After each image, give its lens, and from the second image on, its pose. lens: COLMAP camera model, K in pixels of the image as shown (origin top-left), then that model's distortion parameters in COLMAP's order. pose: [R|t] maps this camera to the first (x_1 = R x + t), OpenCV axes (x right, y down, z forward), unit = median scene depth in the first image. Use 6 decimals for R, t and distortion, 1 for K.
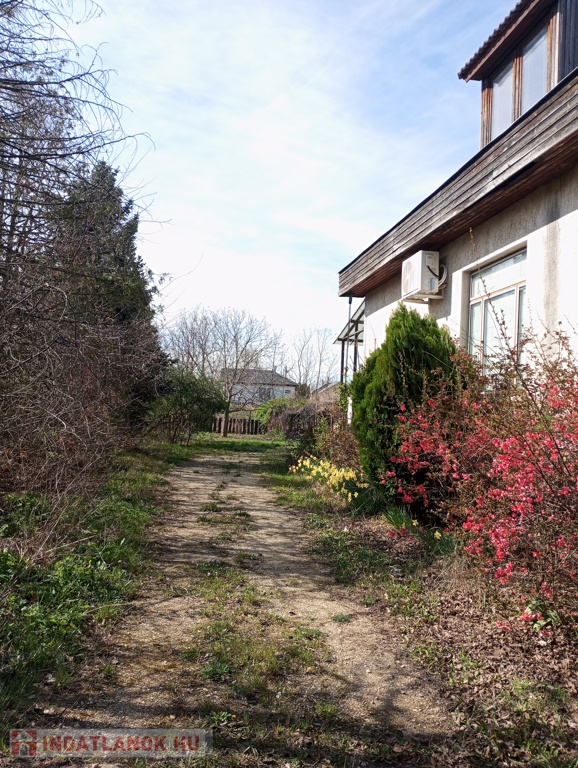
lens RADIAL K [[641.4, 0, 290.7], [0, 641.4, 384.7], [0, 0, 1]] dist [0.050549, -0.061535]
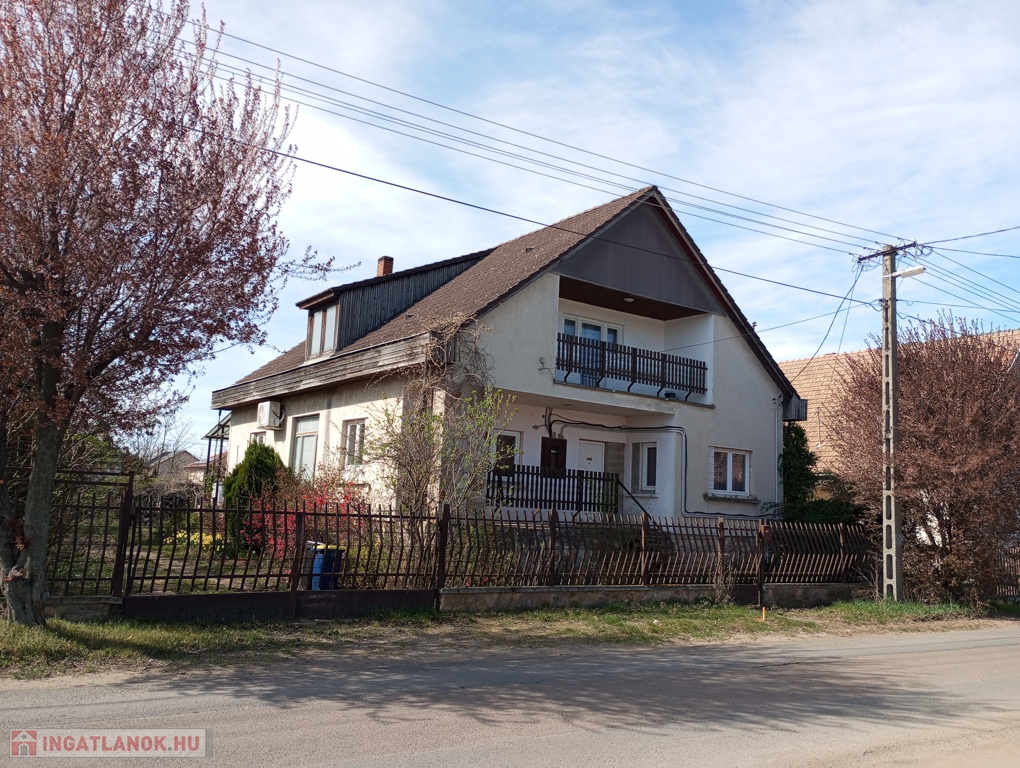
lens RADIAL K [[851.8, 0, 513.4], [0, 851.8, 388.9], [0, 0, 1]] dist [0.050549, -0.061535]
pose [[0.901799, 0.053929, 0.428777, -0.192483], [-0.021753, 0.996590, -0.079593, -0.081519], [-0.431608, 0.062449, 0.899897, -1.359670]]
